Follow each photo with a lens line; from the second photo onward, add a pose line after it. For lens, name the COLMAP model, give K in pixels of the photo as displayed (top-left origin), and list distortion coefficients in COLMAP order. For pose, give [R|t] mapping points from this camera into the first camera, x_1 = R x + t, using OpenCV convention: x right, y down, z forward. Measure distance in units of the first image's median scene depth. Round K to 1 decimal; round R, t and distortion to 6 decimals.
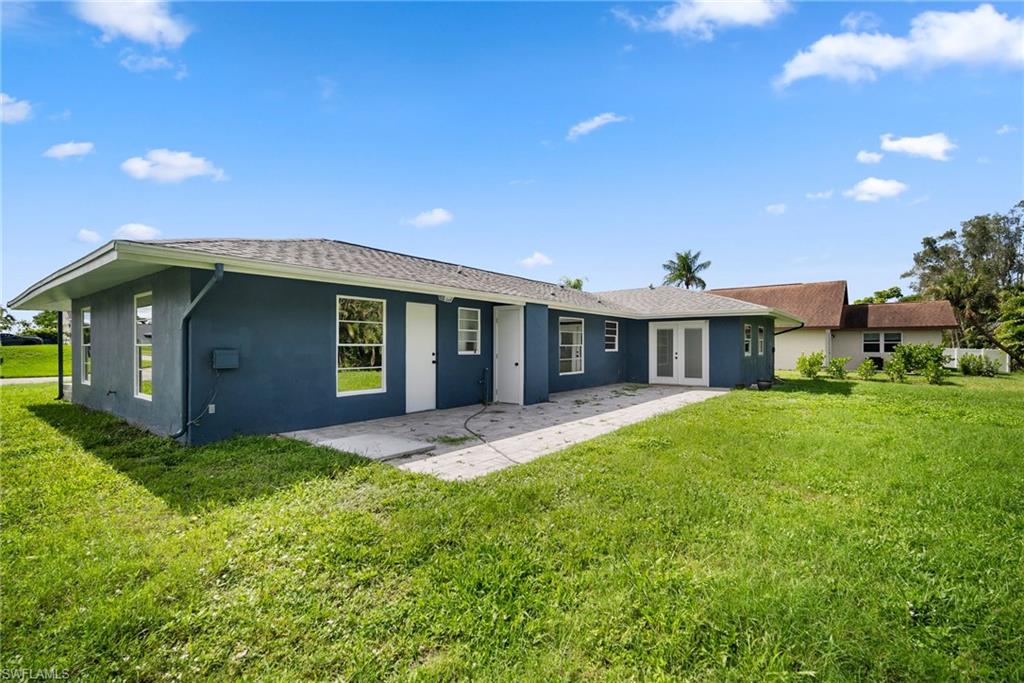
lens RADIAL K [[456.4, 0, 515.9], [0, 456.4, 343.5], [0, 0, 1]] dist [-0.015122, 0.004888]
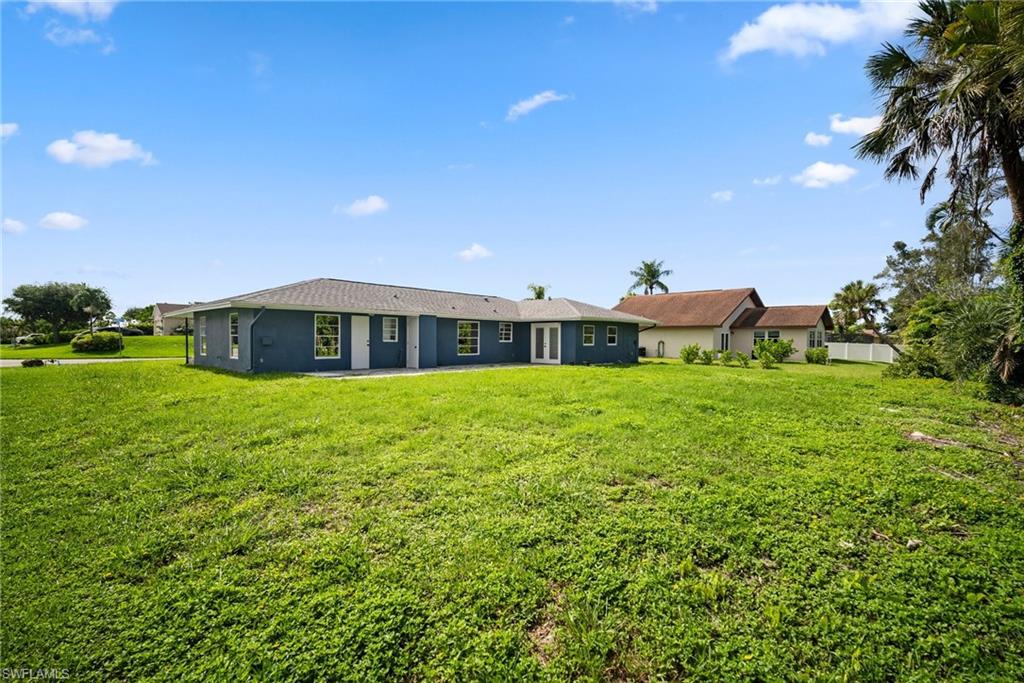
lens RADIAL K [[447.1, 0, 515.6], [0, 447.1, 336.9], [0, 0, 1]] dist [-0.013391, 0.004697]
pose [[0.996258, 0.006412, -0.086191, 0.405828], [-0.006616, 0.999976, -0.002093, 0.002920], [0.086175, 0.002655, 0.996276, -0.574266]]
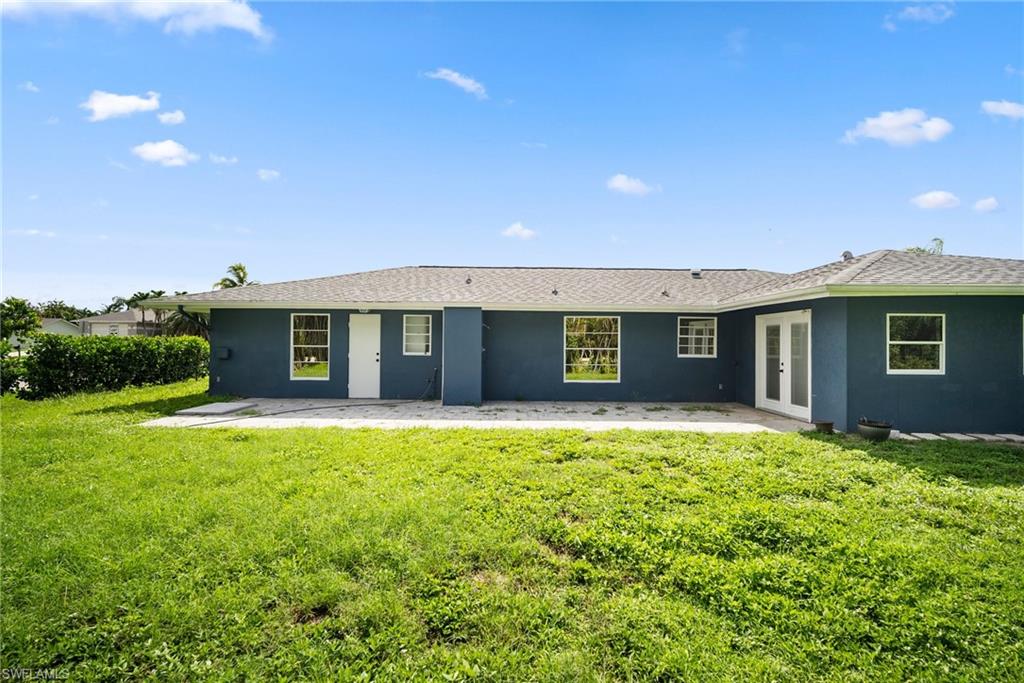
lens RADIAL K [[451.9, 0, 514.3], [0, 451.9, 340.2], [0, 0, 1]] dist [-0.014438, 0.004906]
pose [[0.612946, 0.000516, -0.790125, 0.653365], [-0.004324, 0.999987, -0.002701, -0.008294], [0.790113, 0.005072, 0.612940, 0.343530]]
